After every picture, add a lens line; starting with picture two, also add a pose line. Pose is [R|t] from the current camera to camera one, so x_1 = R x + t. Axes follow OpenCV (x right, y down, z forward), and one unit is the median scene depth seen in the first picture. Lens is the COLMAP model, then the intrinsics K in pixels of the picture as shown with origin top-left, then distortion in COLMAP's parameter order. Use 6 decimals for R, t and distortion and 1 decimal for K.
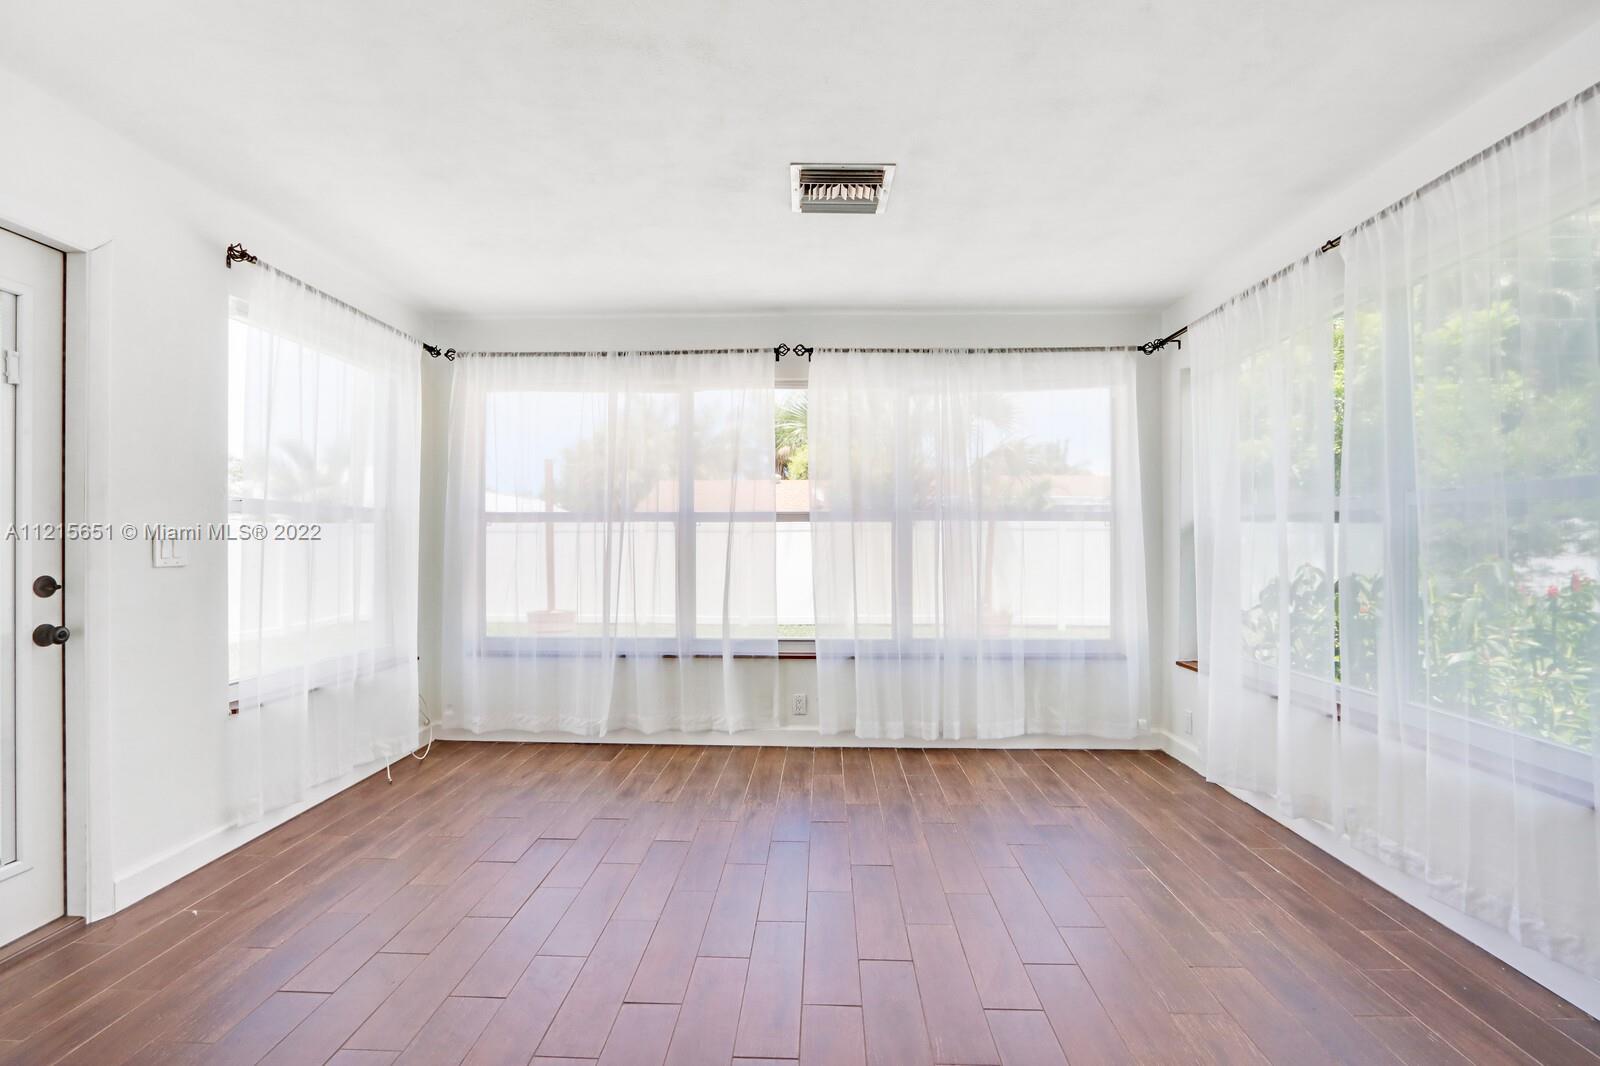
lens RADIAL K [[755.9, 0, 790.6], [0, 755.9, 544.3], [0, 0, 1]] dist [-0.013430, 0.004542]
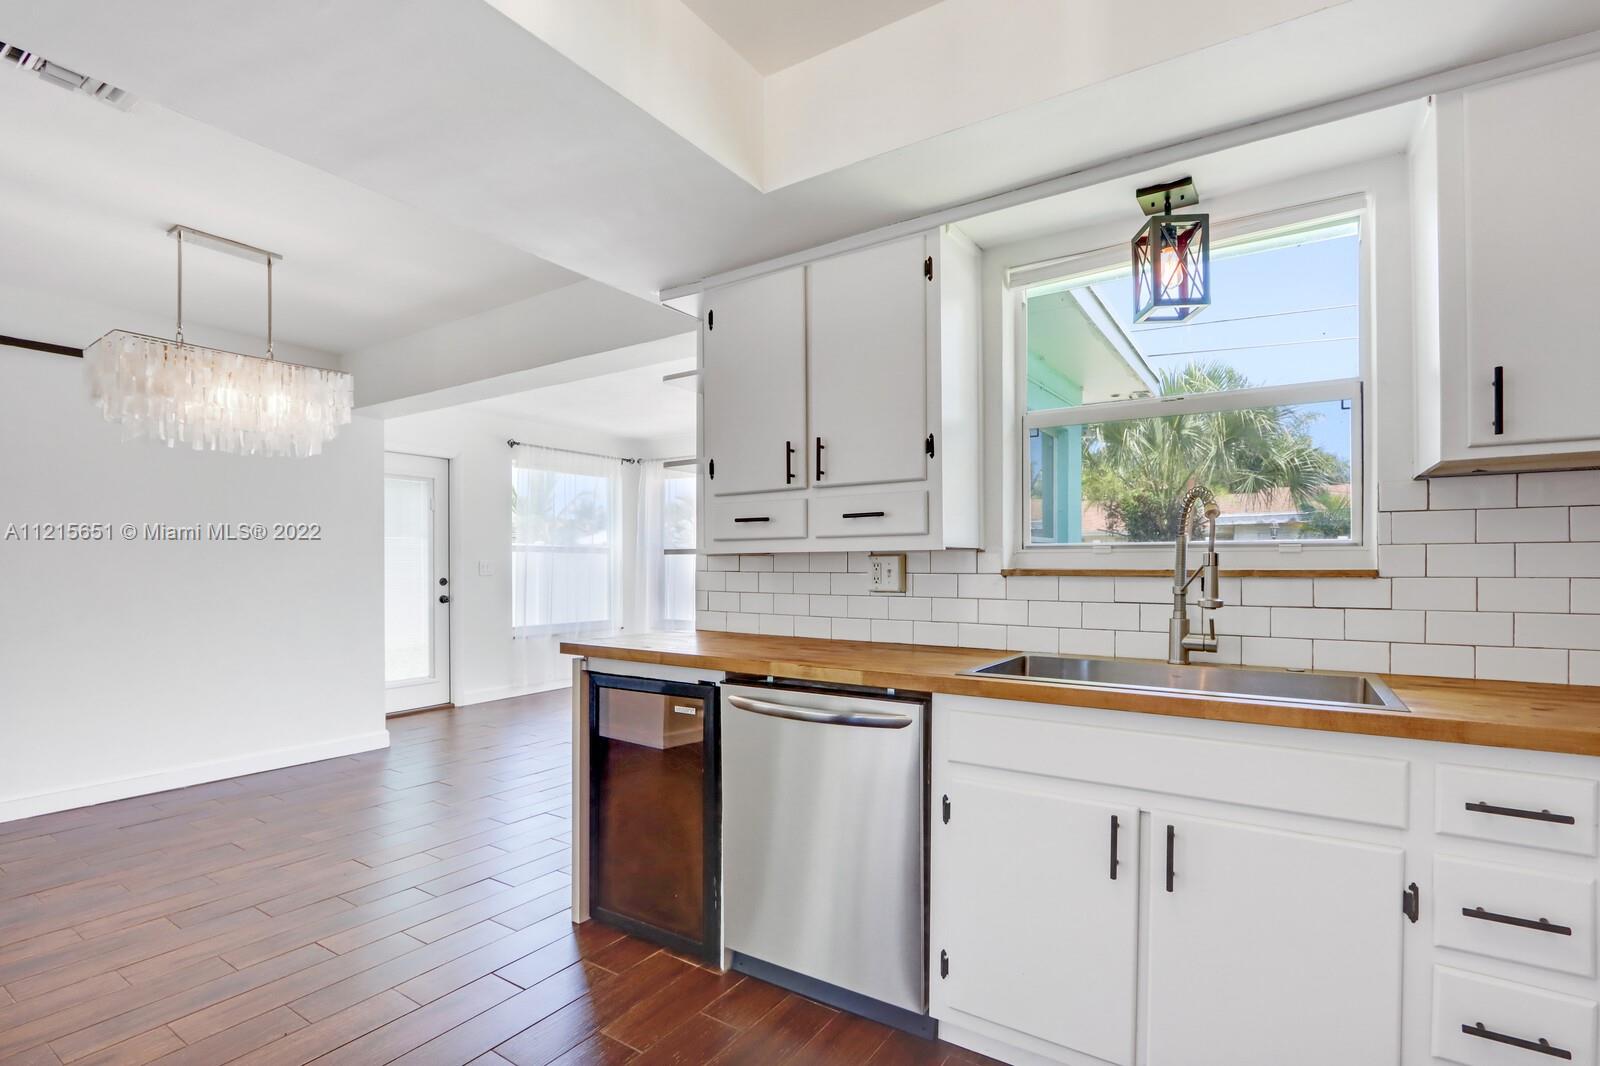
lens RADIAL K [[758.8, 0, 781.8], [0, 758.8, 562.4], [0, 0, 1]] dist [-0.012341, -0.000130]
pose [[0.844628, -0.003252, -0.535344, 0.842382], [0.001949, 0.999994, -0.003000, -0.002040], [0.535350, 0.001490, 0.844629, -0.373956]]
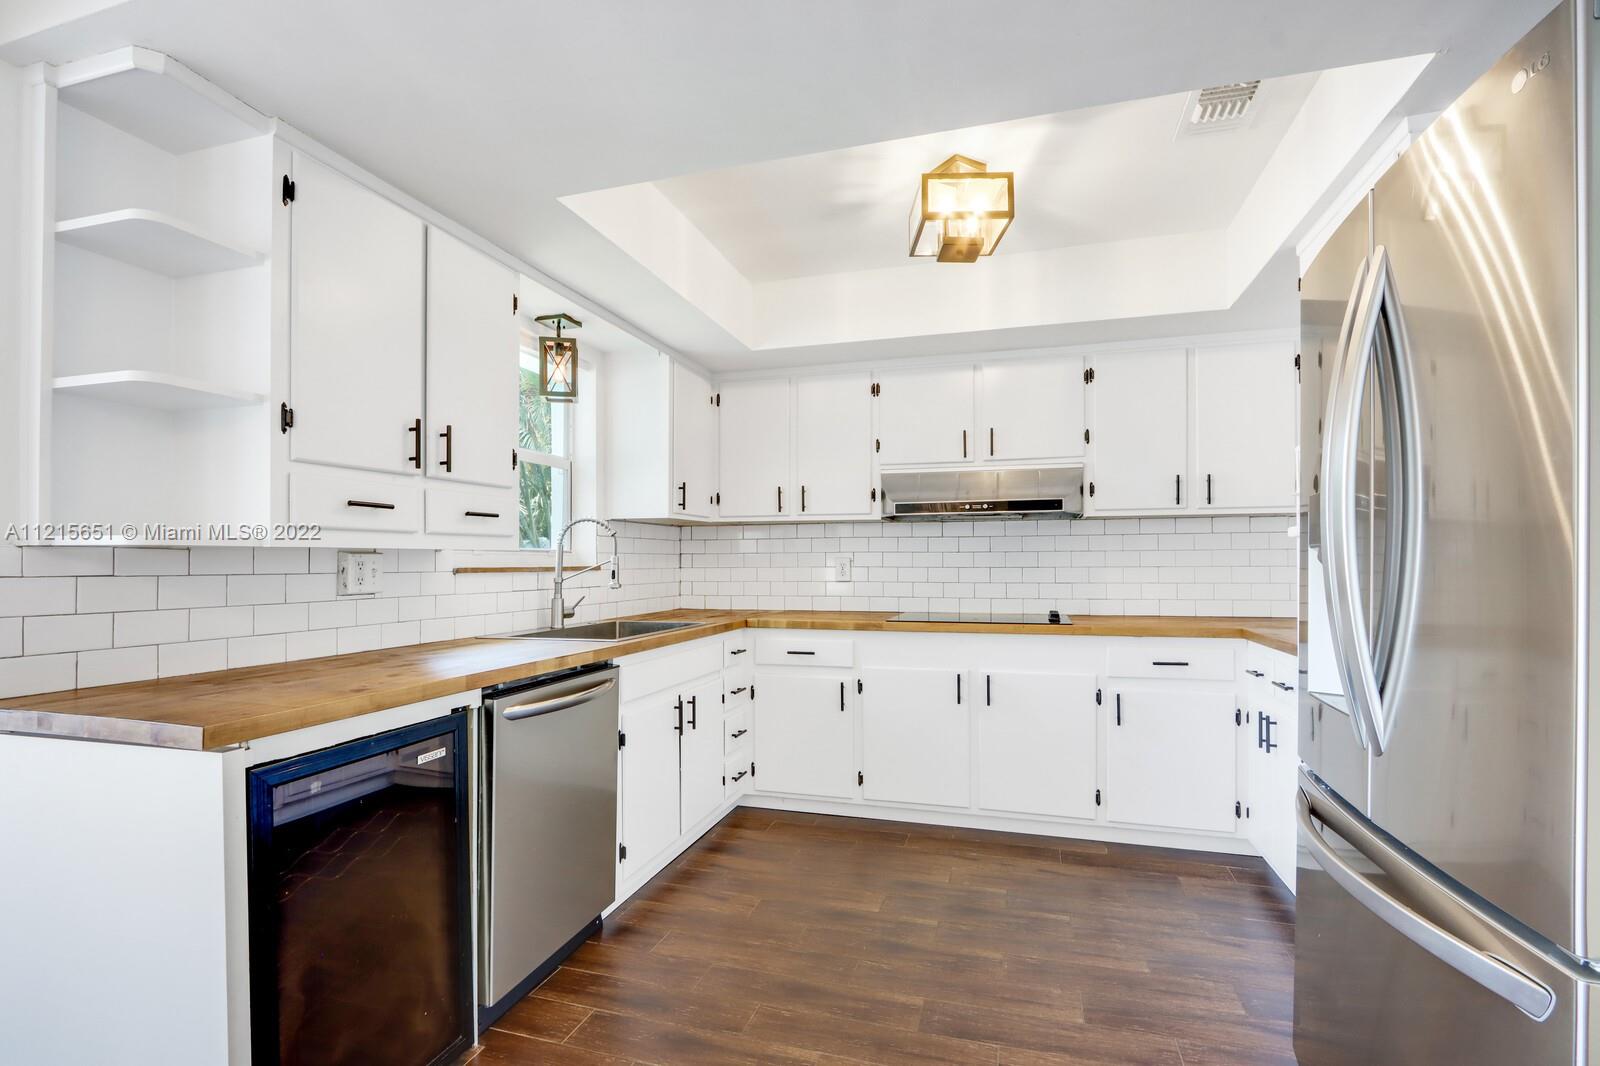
lens RADIAL K [[759.1, 0, 794.0], [0, 759.1, 555.3], [0, 0, 1]] dist [-0.009080, 0.000653]
pose [[0.262201, 0.007570, 0.964984, 0.148404], [0.002601, 0.999960, -0.008551, -0.002510], [-0.965010, 0.004752, 0.262171, -0.249559]]
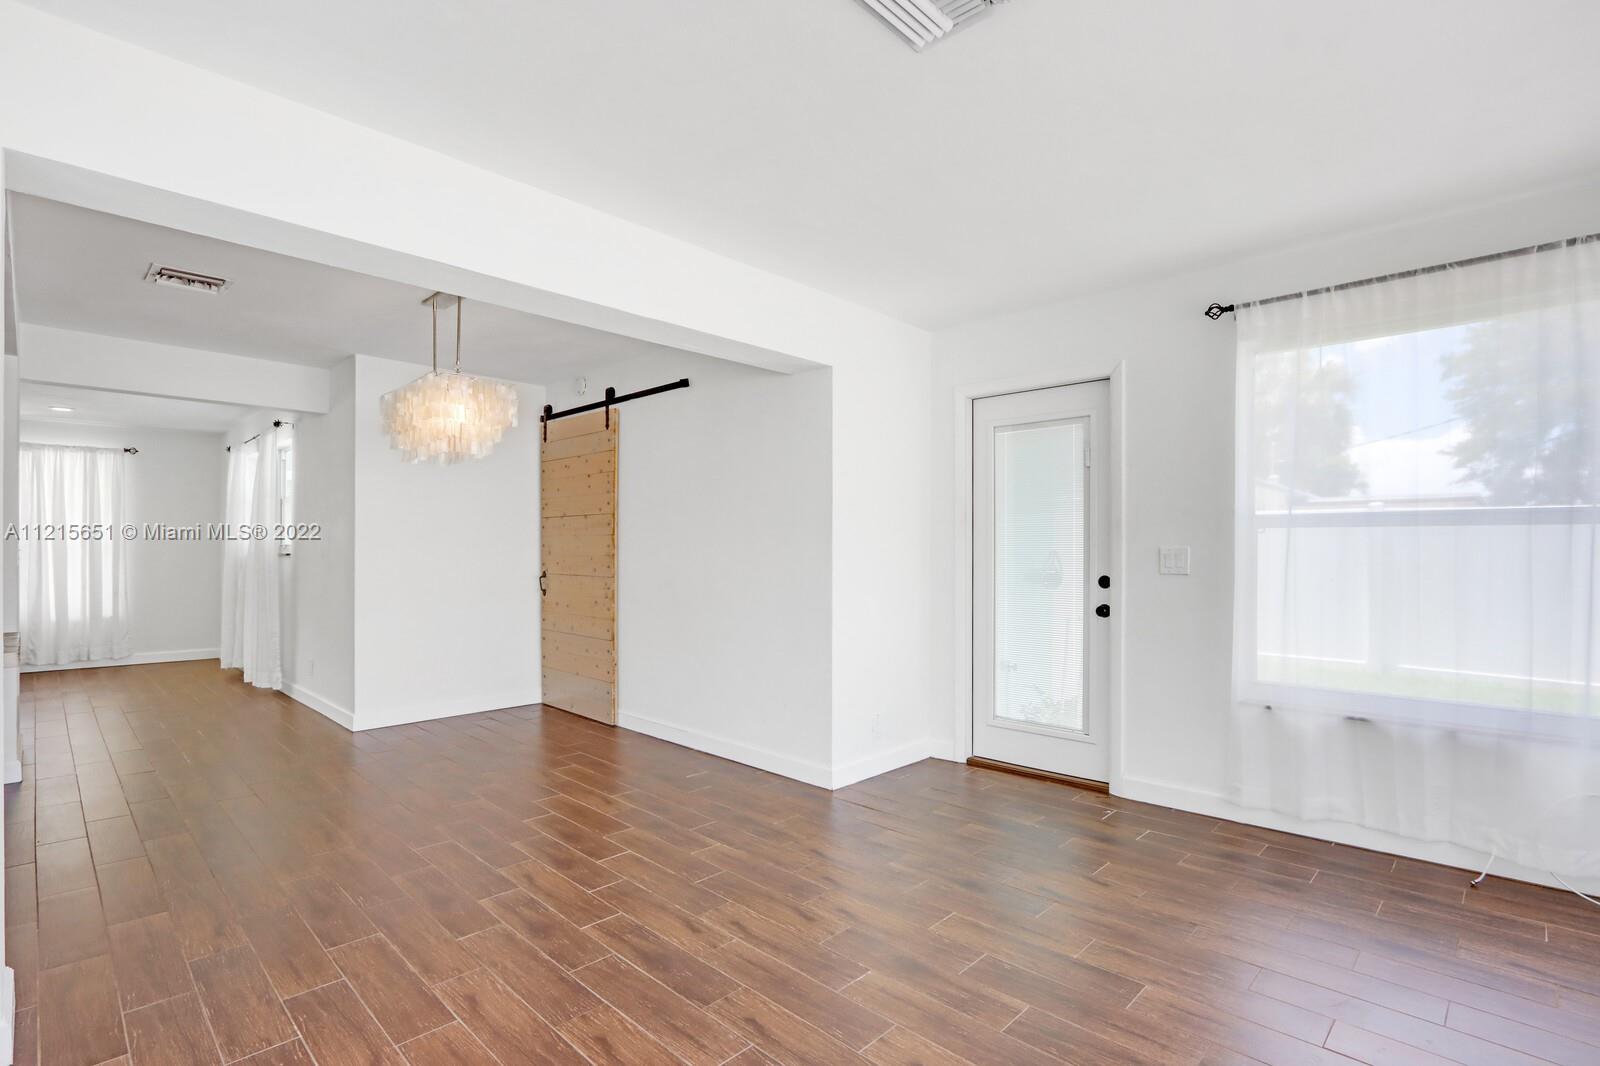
lens RADIAL K [[759.1, 0, 794.0], [0, 759.1, 555.3], [0, 0, 1]] dist [-0.009080, 0.000653]
pose [[-0.671953, 0.000547, -0.740593, 0.398340], [-0.004535, 0.999978, 0.004854, -0.004571], [0.740580, 0.006620, -0.671936, 0.880130]]
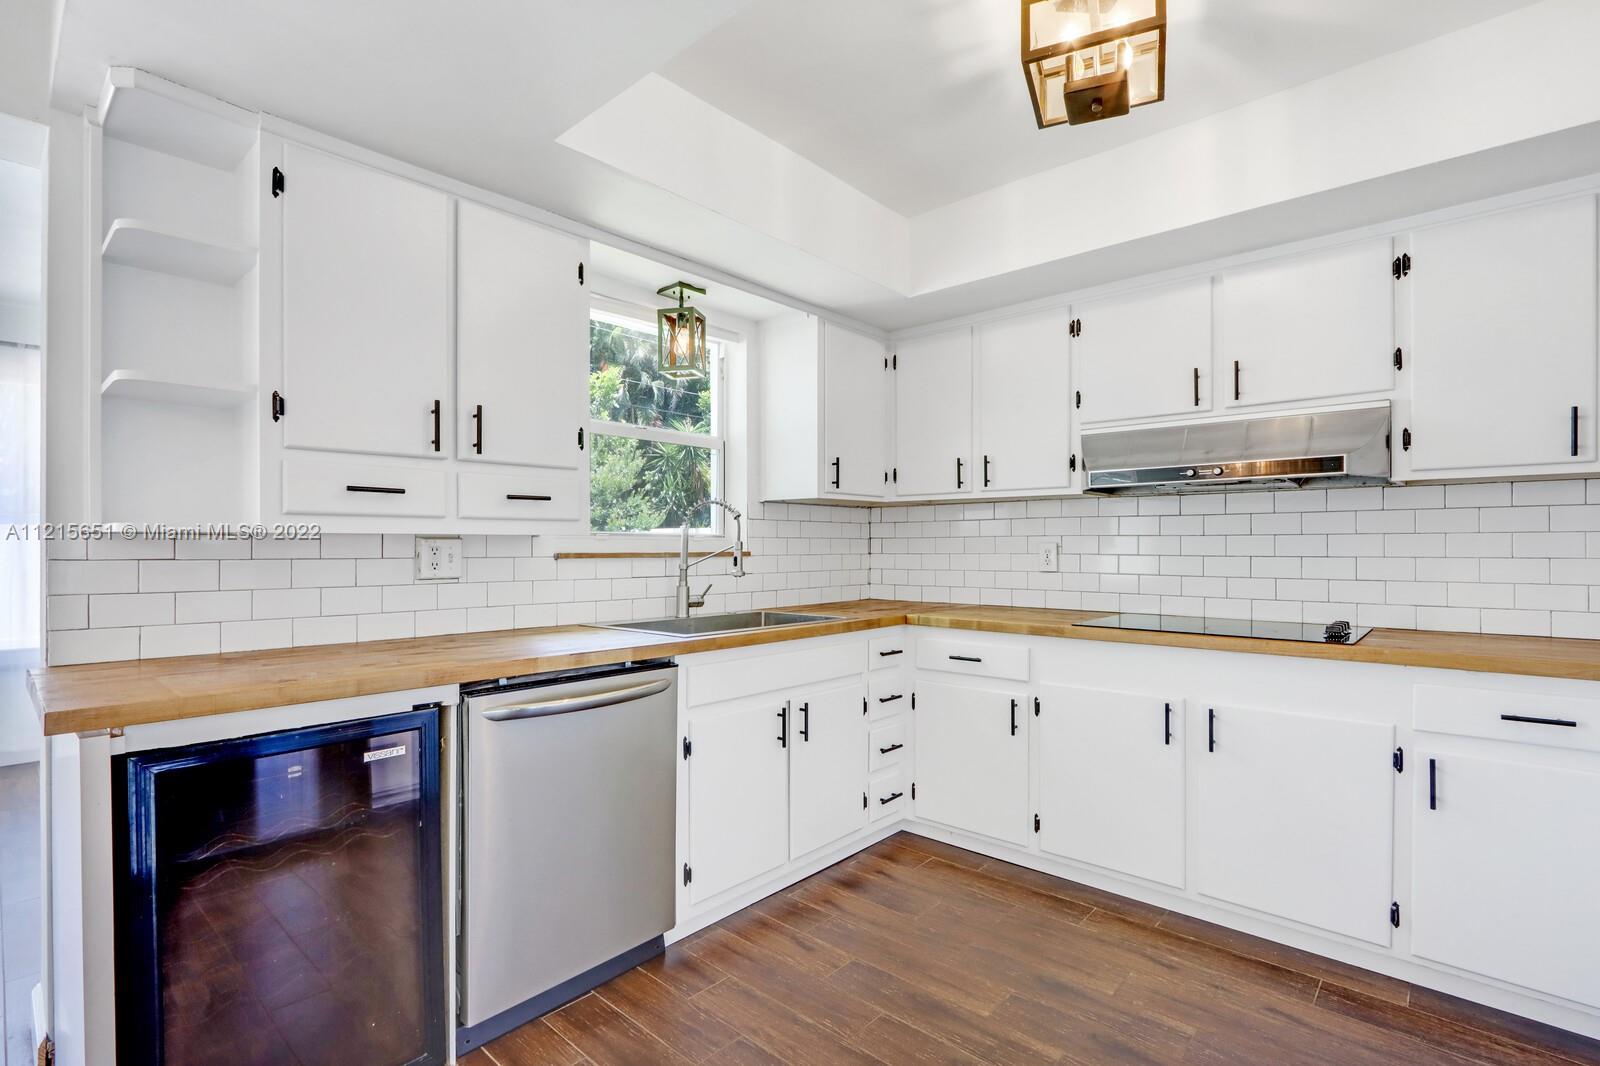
lens RADIAL K [[755.9, 0, 790.6], [0, 755.9, 544.3], [0, 0, 1]] dist [-0.013430, 0.004542]
pose [[0.649247, 0.001880, 0.760575, 0.335253], [-0.000159, 0.999997, -0.002336, -0.003935], [-0.760578, 0.001395, 0.649245, -0.359371]]
